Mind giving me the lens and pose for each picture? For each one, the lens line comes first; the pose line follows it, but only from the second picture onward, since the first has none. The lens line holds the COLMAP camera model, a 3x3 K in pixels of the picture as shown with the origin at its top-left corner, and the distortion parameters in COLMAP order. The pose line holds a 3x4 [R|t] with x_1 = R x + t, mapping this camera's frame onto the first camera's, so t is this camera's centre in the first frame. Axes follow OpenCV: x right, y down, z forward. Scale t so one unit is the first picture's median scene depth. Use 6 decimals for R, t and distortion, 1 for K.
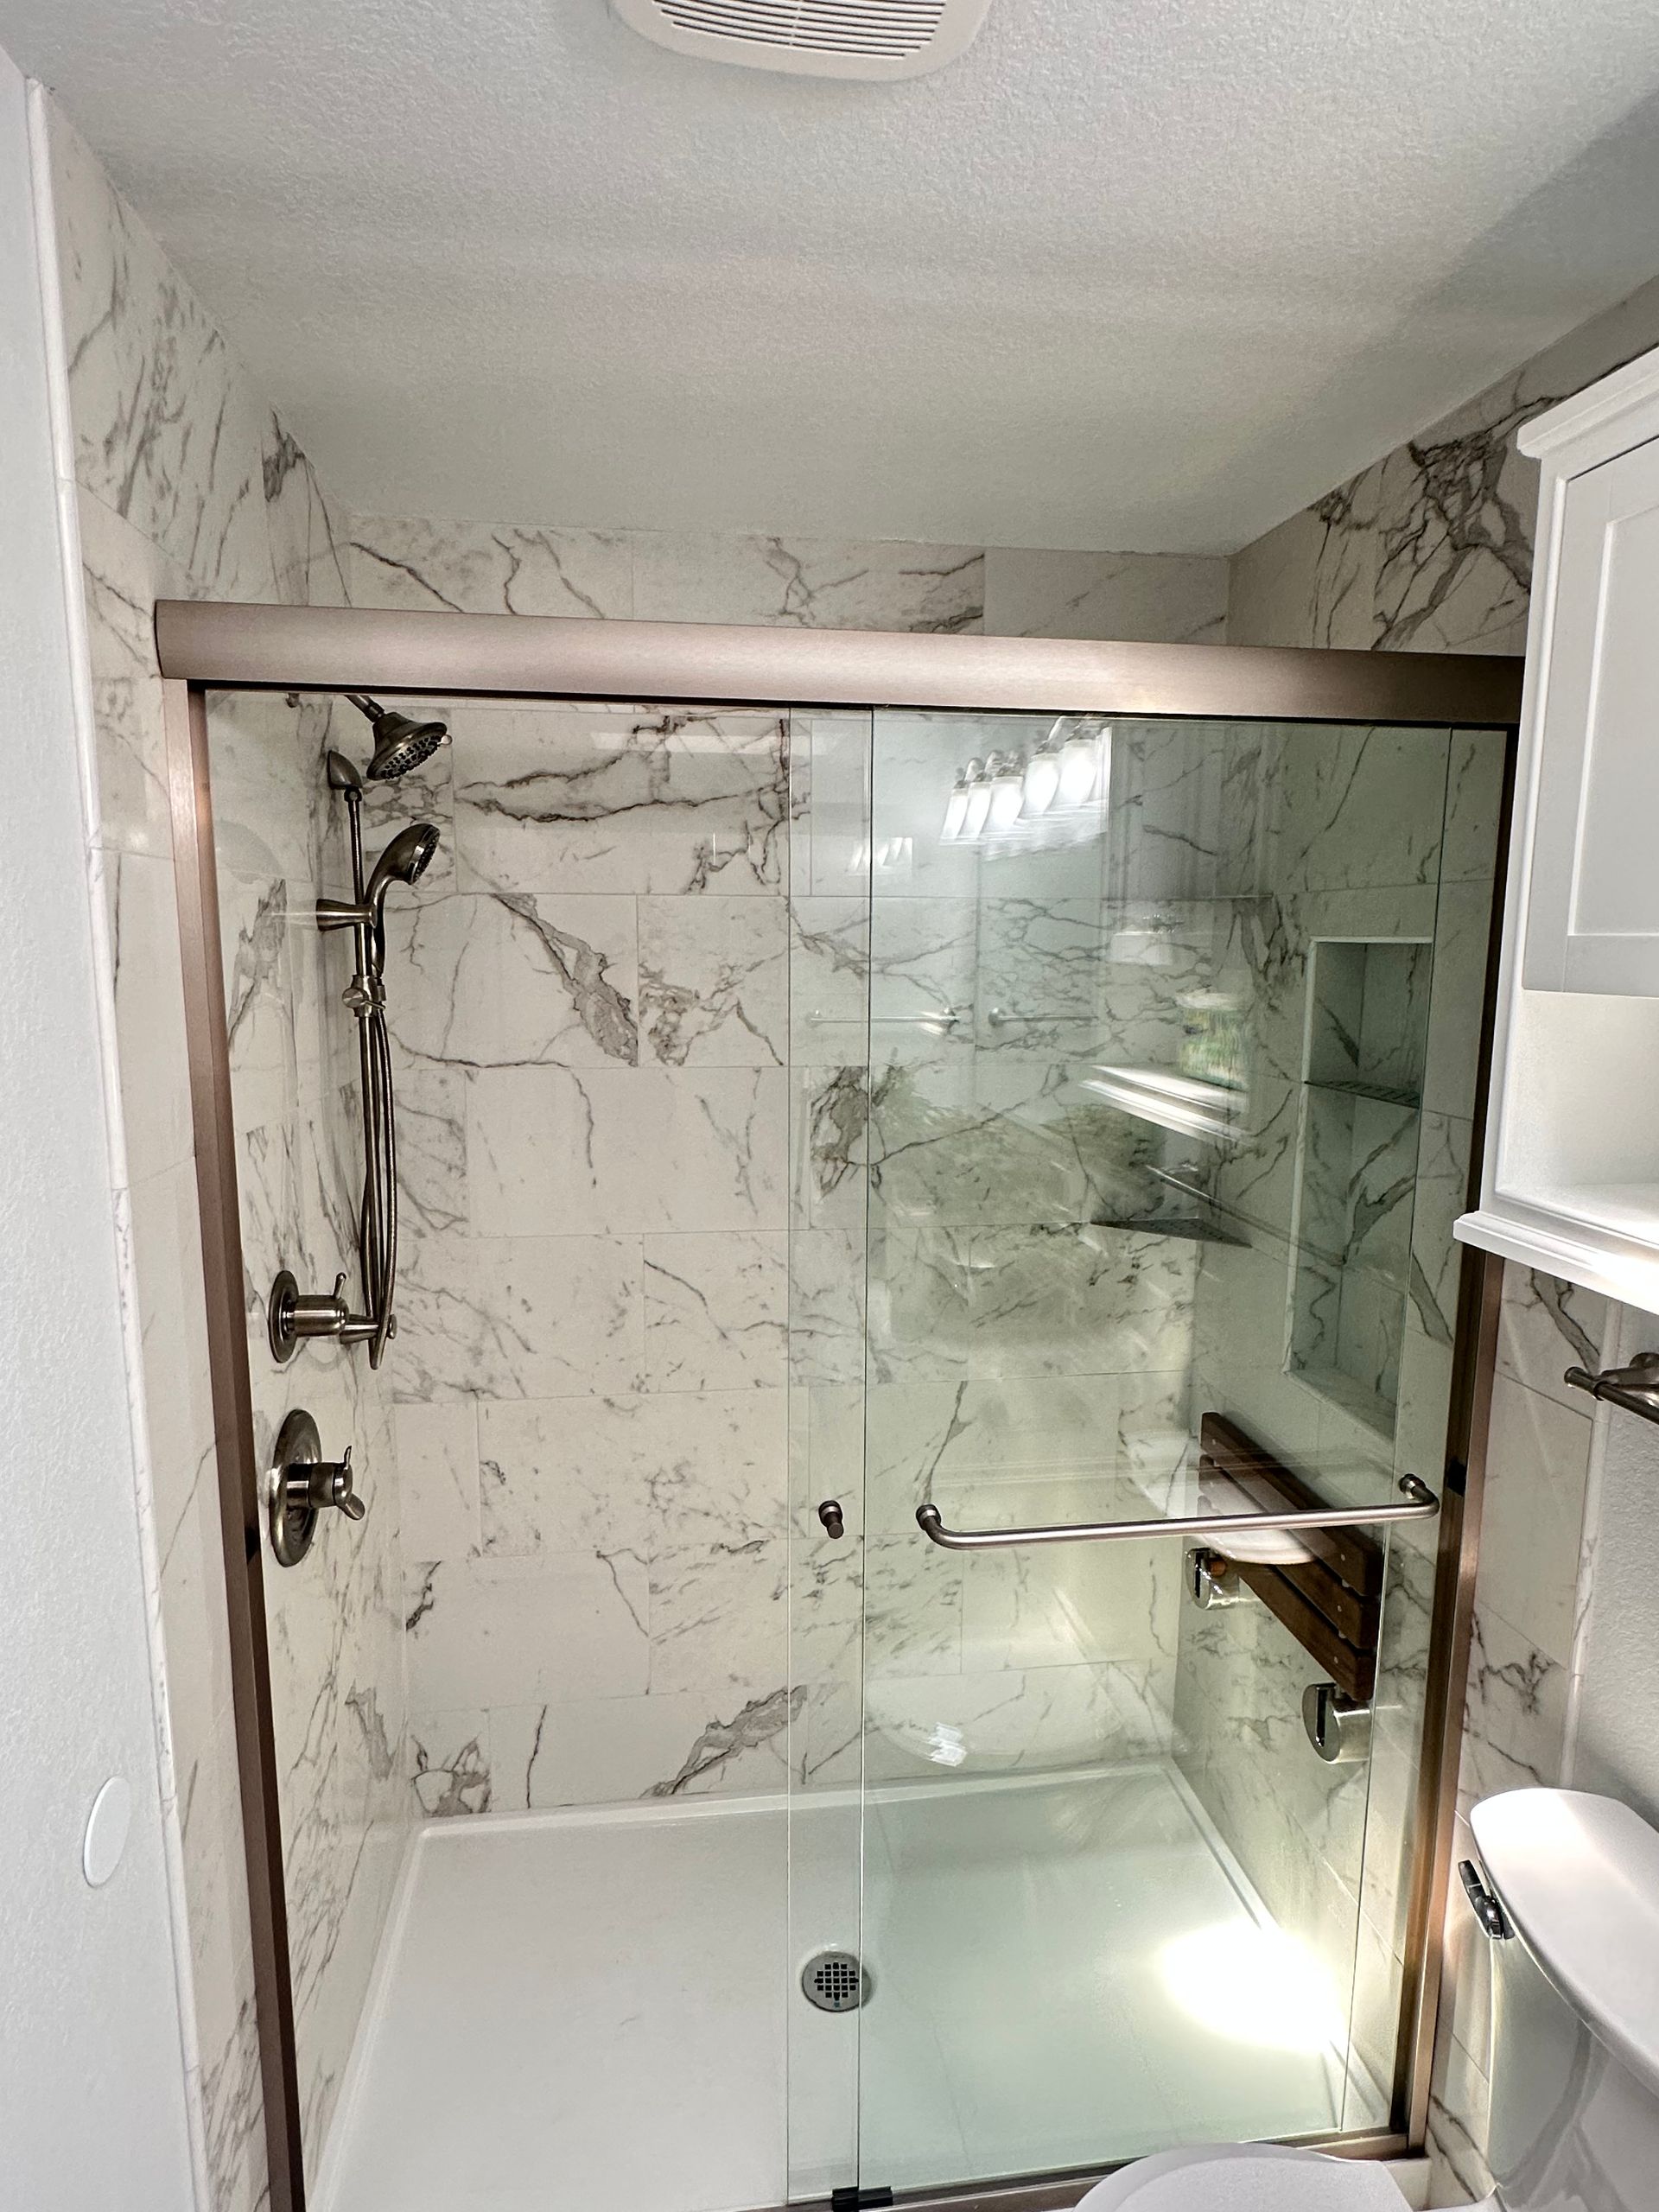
lens RADIAL K [[1227.8, 0, 836.2], [0, 1227.8, 1111.3], [0, 0, 1]] dist [0.011361, -0.000721]
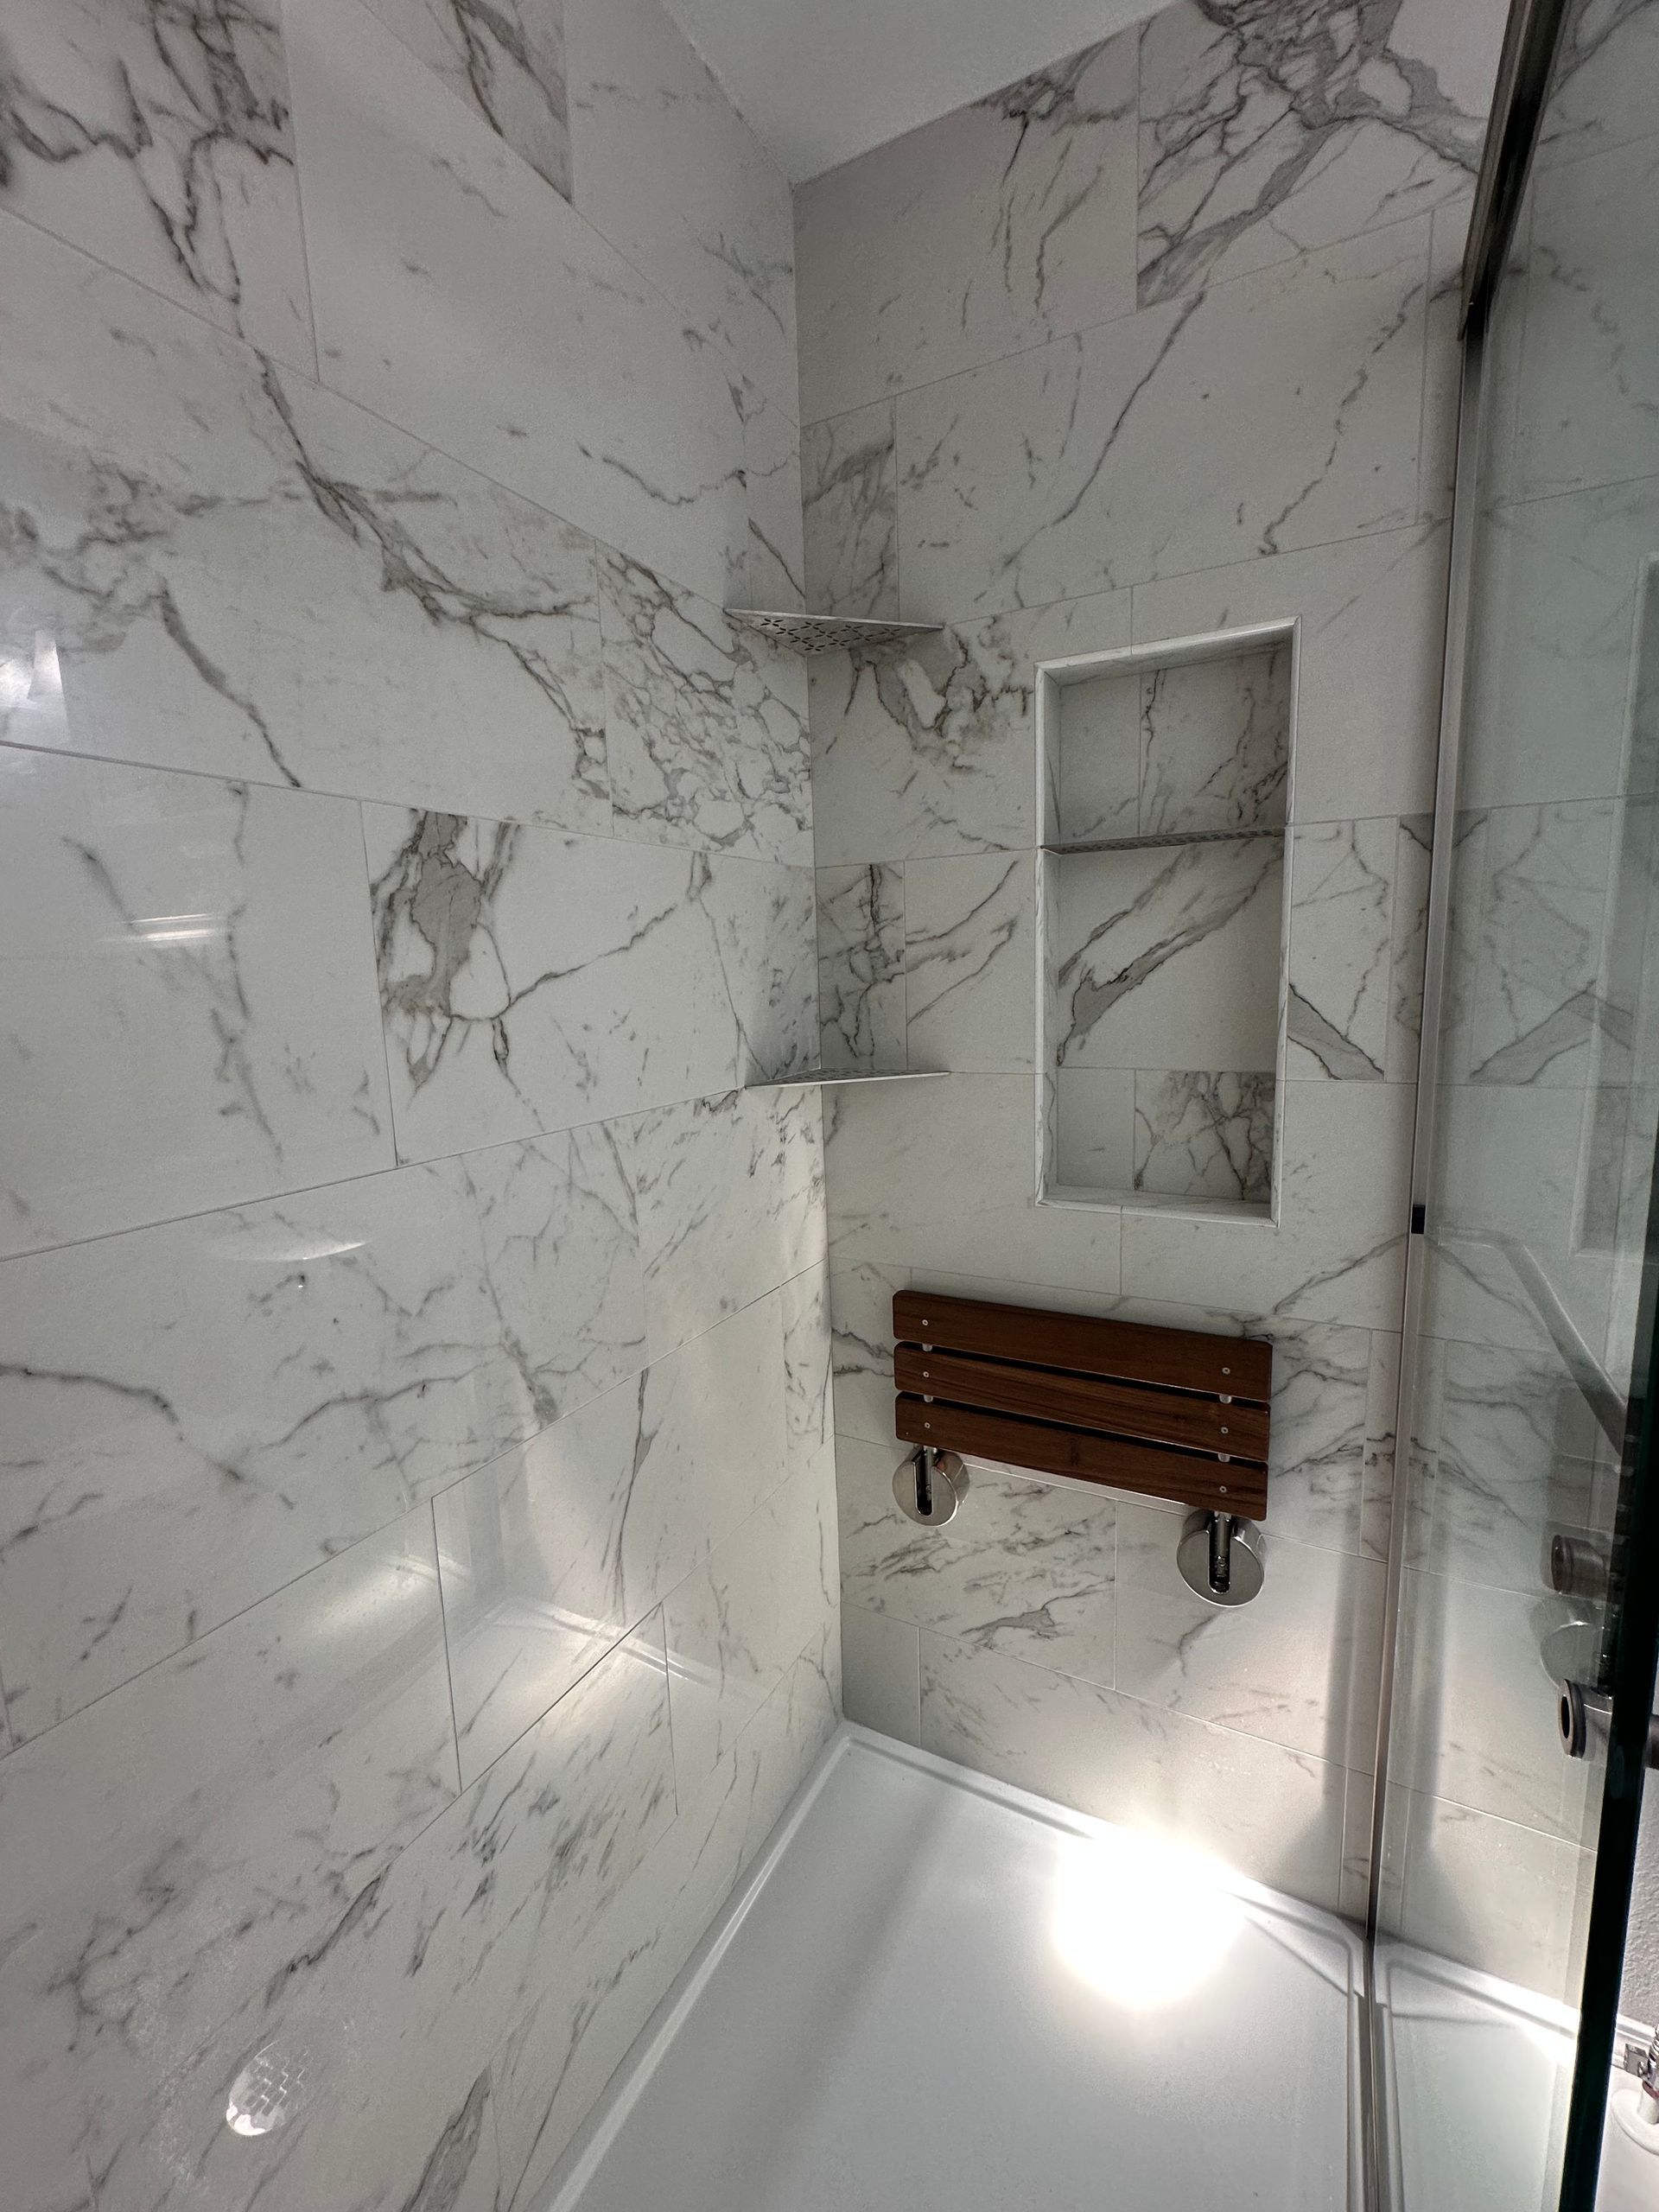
lens RADIAL K [[927.4, 0, 818.8], [0, 927.4, 1104.5], [0, 0, 1]] dist [-0.002325, 0.001283]
pose [[0.589337, -0.142079, 0.795296, -0.209843], [0.152121, 0.986321, 0.063480, 0.077849], [-0.793436, 0.083570, 0.602889, 0.690406]]
